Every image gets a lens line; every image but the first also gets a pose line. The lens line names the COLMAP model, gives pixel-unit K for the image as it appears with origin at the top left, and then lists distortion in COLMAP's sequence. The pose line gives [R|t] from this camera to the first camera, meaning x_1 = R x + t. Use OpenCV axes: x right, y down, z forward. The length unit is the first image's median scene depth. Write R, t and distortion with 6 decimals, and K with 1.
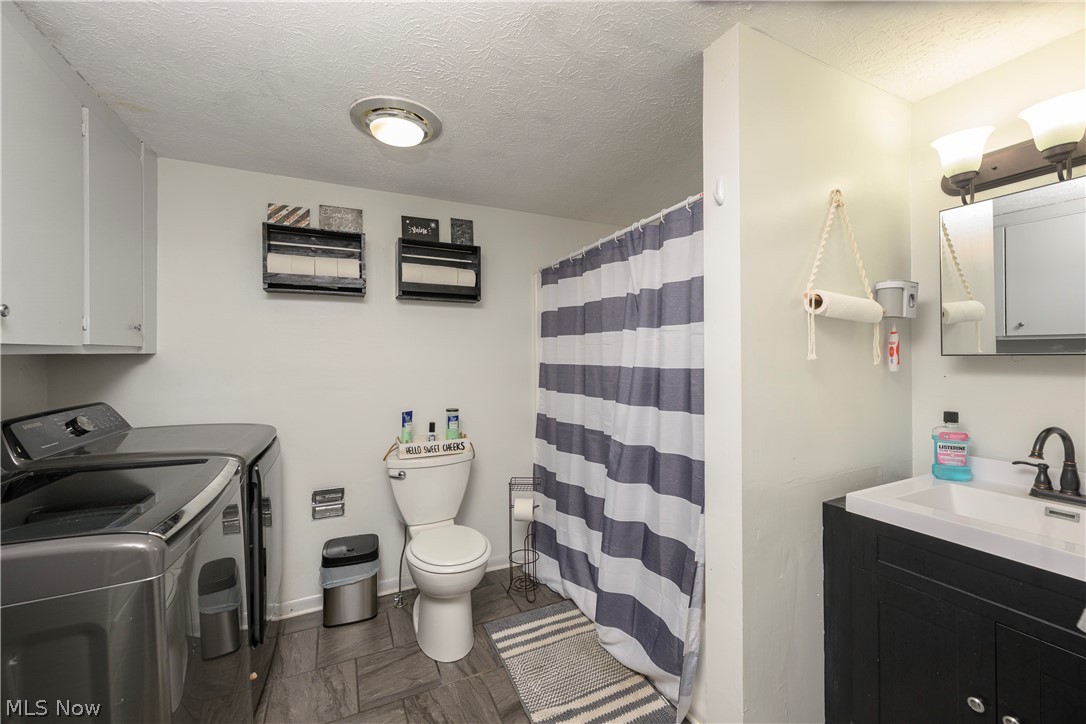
lens RADIAL K [[429.0, 0, 544.6], [0, 429.0, 358.0], [0, 0, 1]] dist [0.000749, -0.000295]
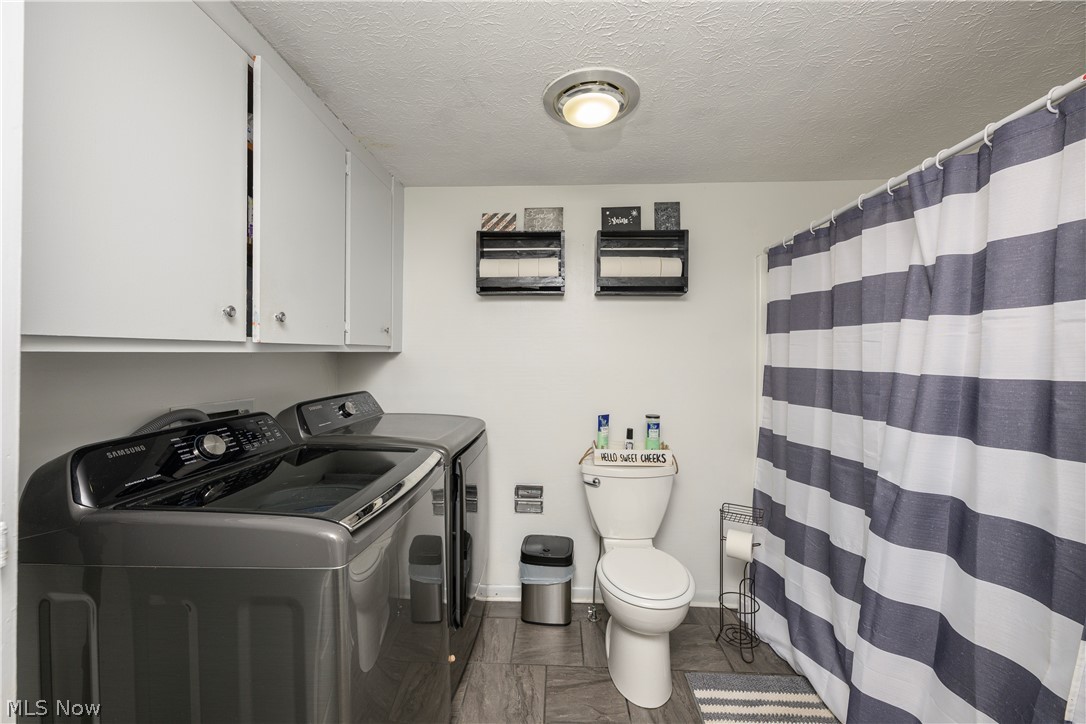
lens RADIAL K [[429.0, 0, 539.6], [0, 429.0, 360.1], [0, 0, 1]] dist [0.000749, -0.000295]
pose [[0.879570, 0.012333, -0.475610, 0.001468], [-0.009977, 0.999922, 0.007477, -0.000677], [0.475665, -0.001832, 0.879625, 0.125517]]
